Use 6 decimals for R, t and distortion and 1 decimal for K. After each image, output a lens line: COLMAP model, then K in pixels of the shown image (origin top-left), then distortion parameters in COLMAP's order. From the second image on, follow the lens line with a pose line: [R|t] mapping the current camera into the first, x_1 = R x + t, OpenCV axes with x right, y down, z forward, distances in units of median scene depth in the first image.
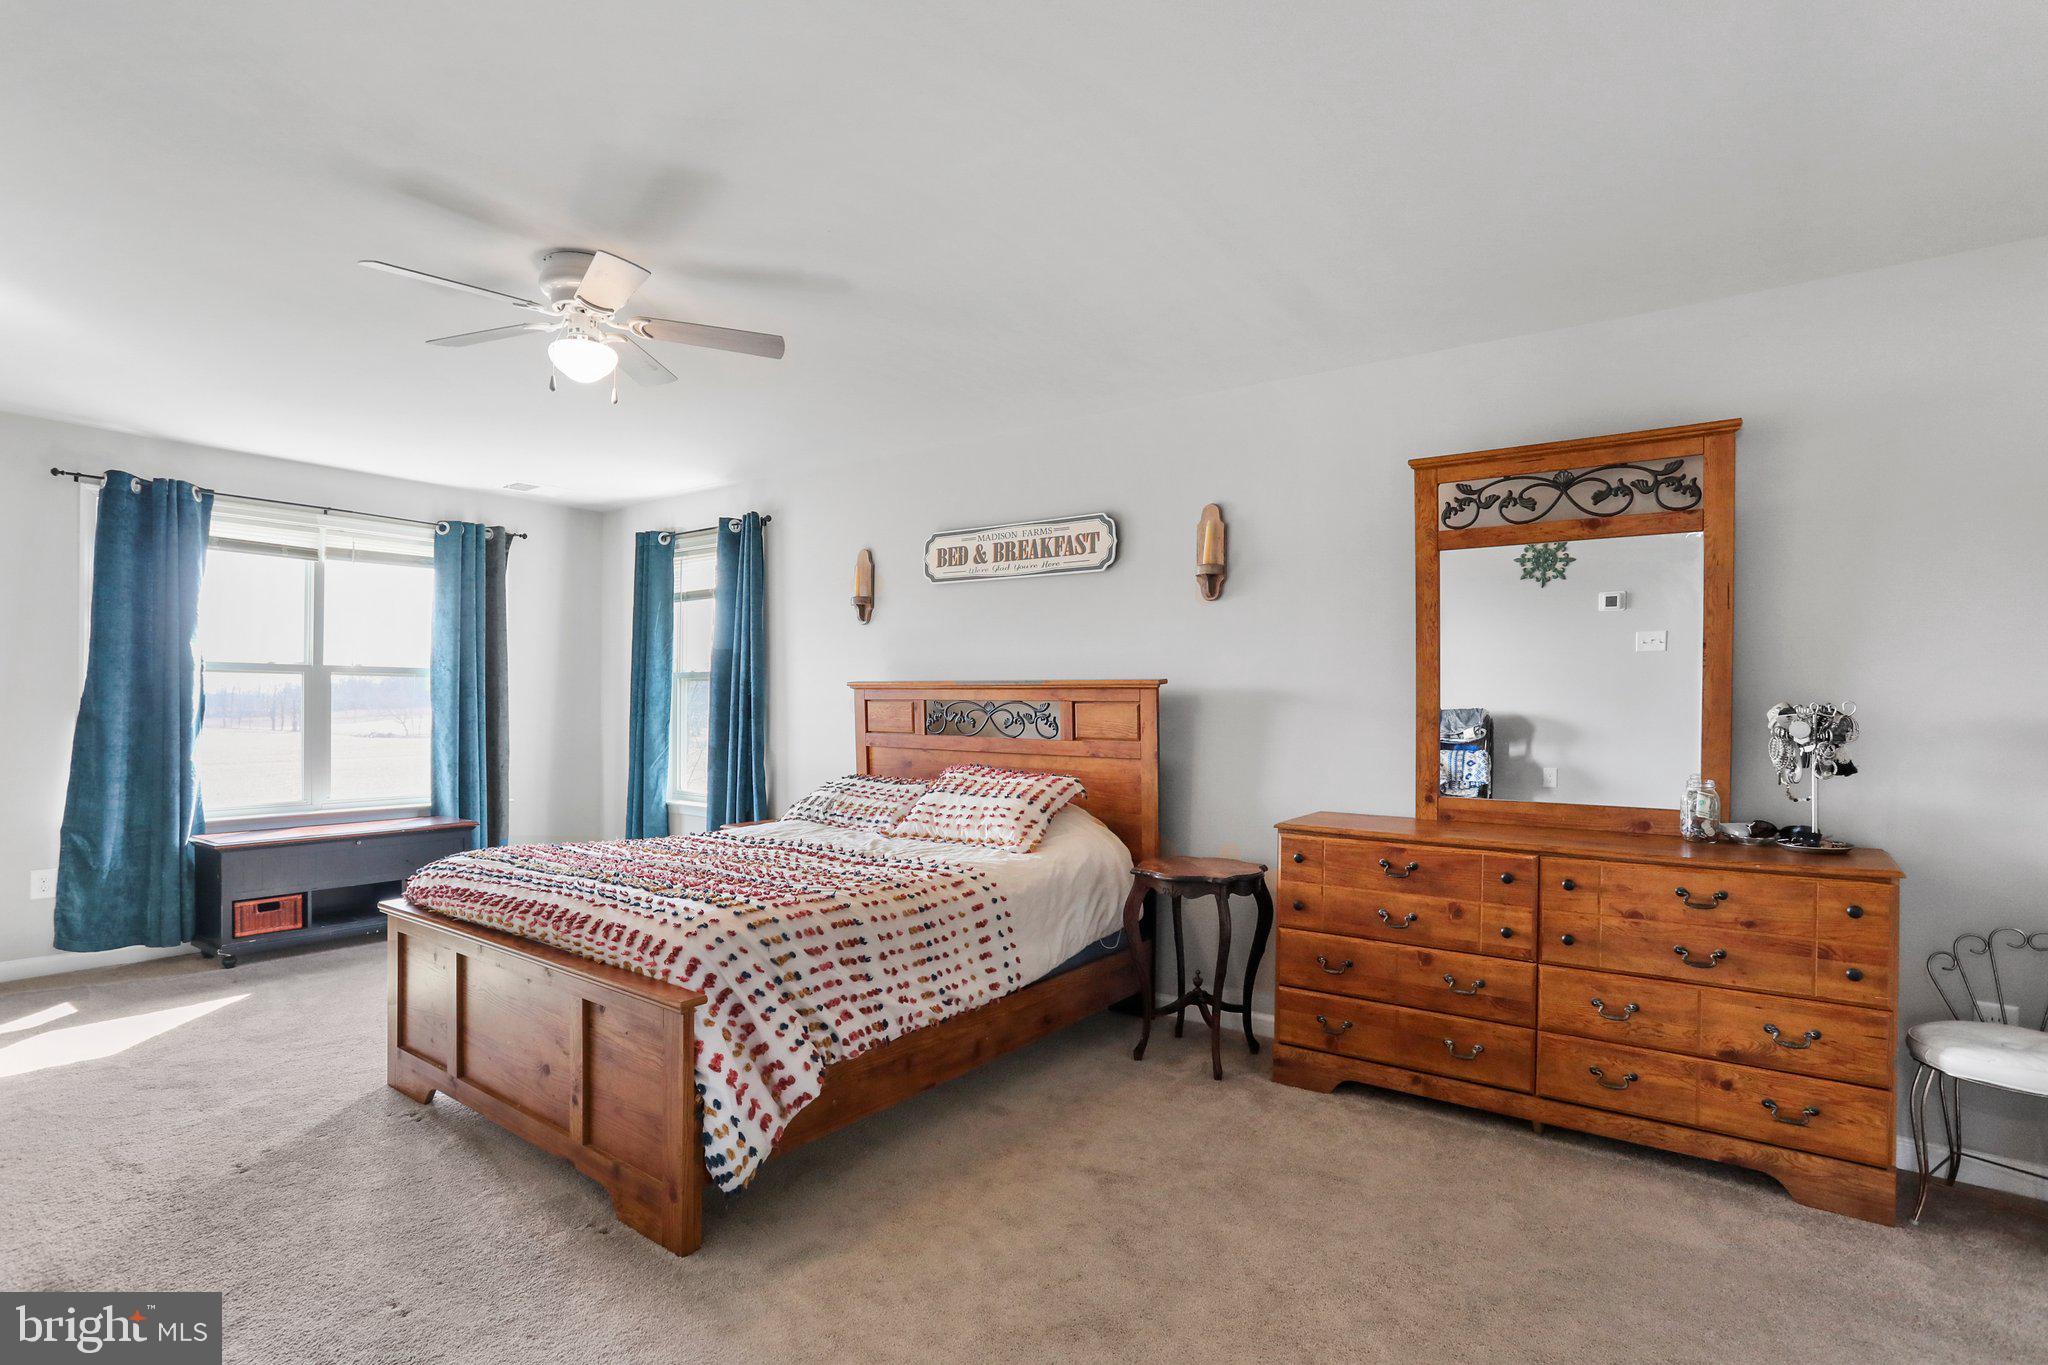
lens RADIAL K [[1037.5, 0, 1052.5], [0, 1037.5, 717.3], [0, 0, 1]] dist [-0.027962, 0.024853]
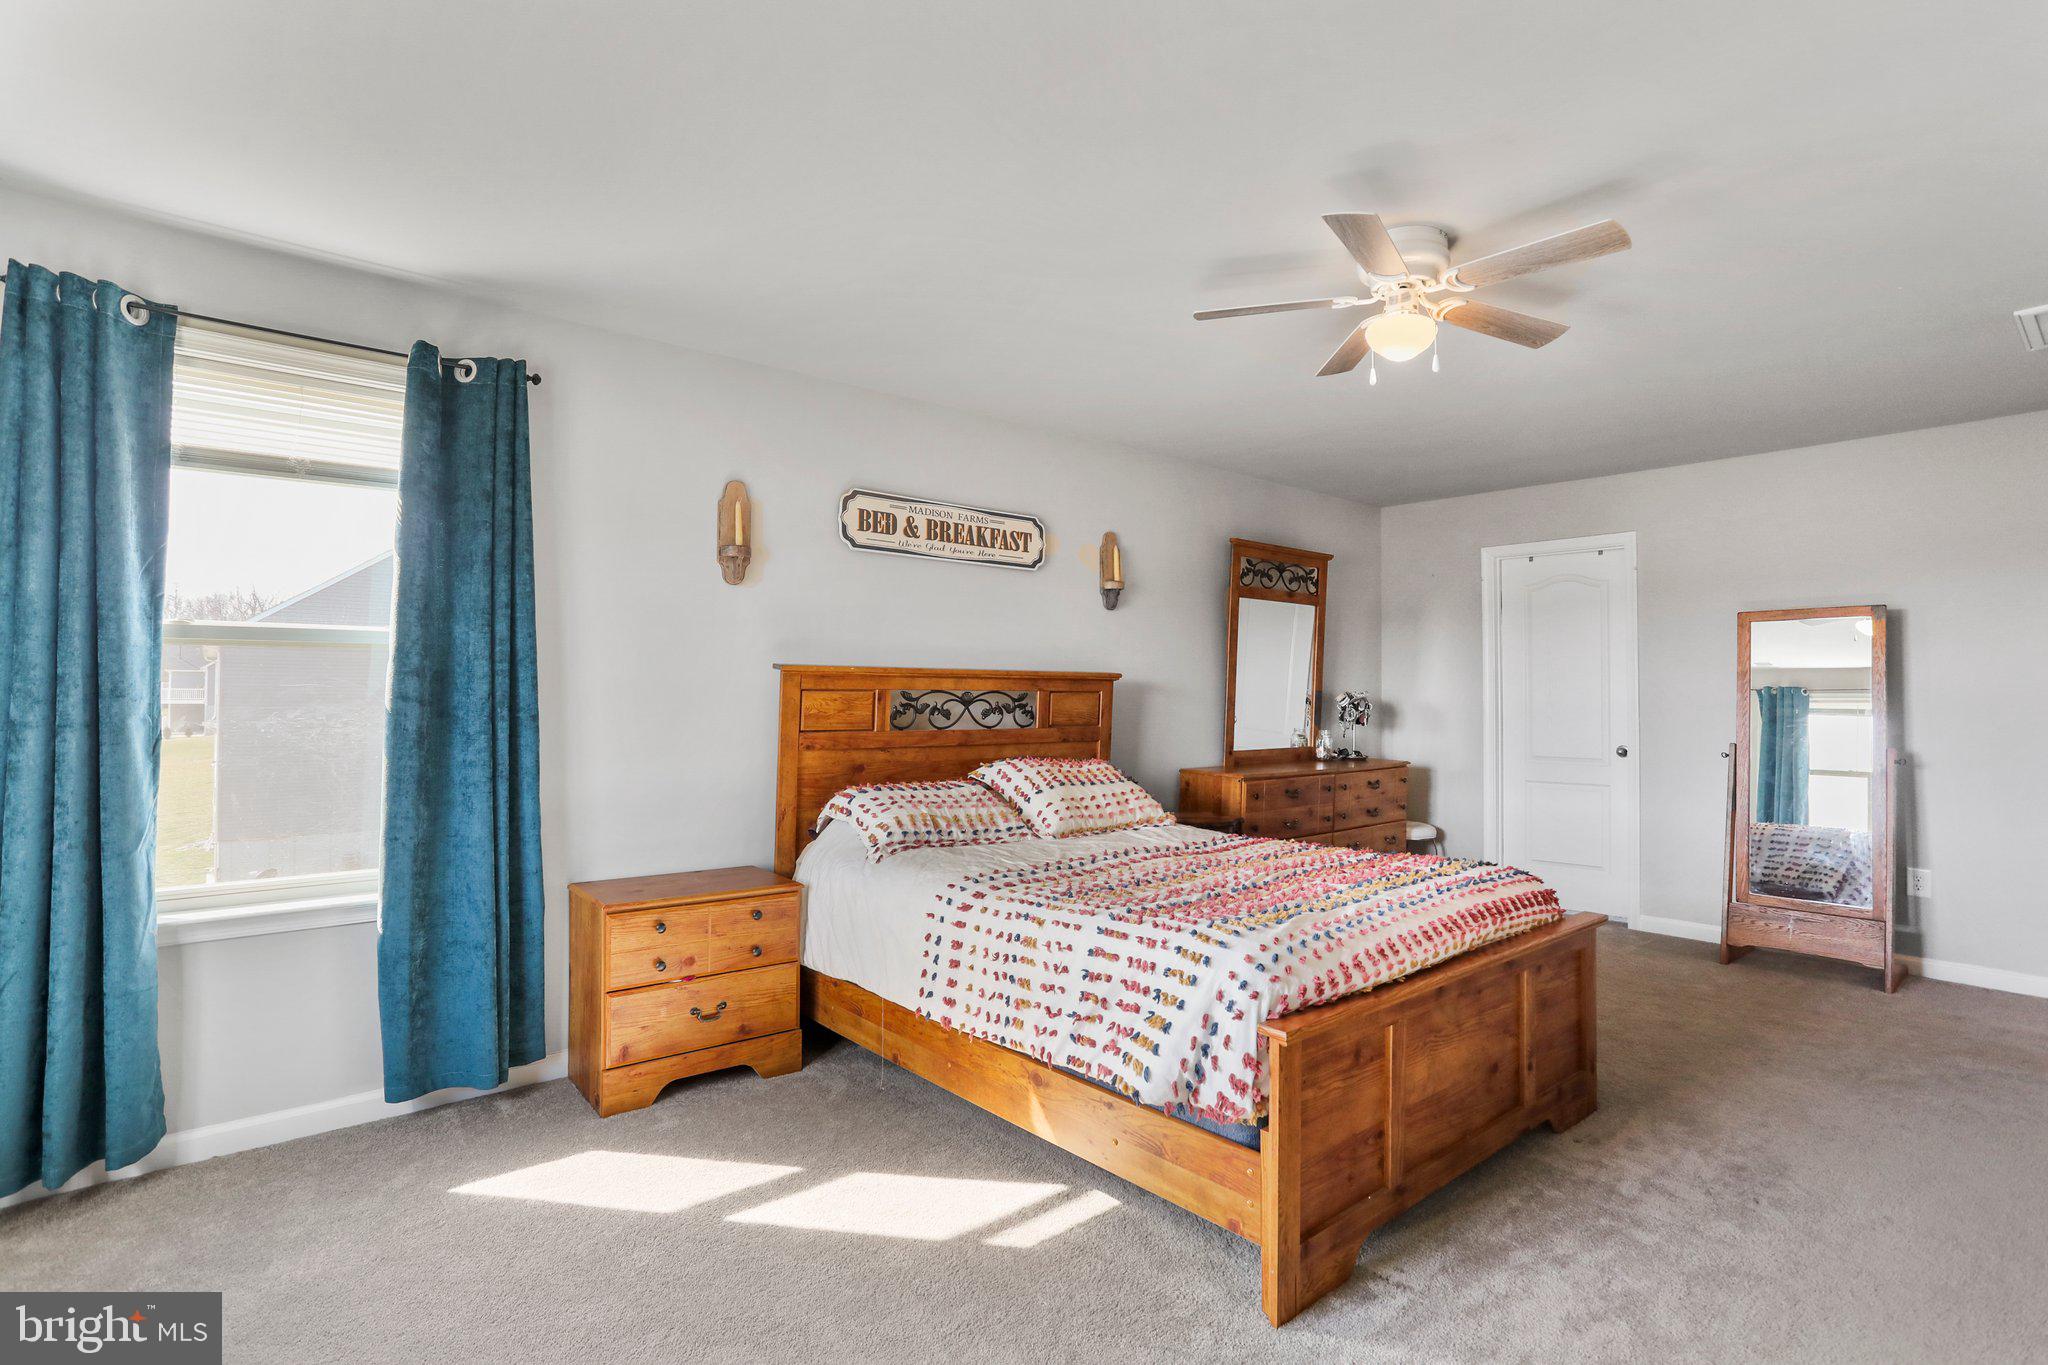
lens RADIAL K [[1006.7, 0, 1024.0], [0, 1006.7, 682.5], [0, 0, 1]] dist [-0.004432, -0.000197]
pose [[0.227654, -0.000574, 0.973742, -0.939548], [0.006127, 0.999981, -0.000843, -0.022210], [-0.973723, 0.006158, 0.227653, 0.740371]]
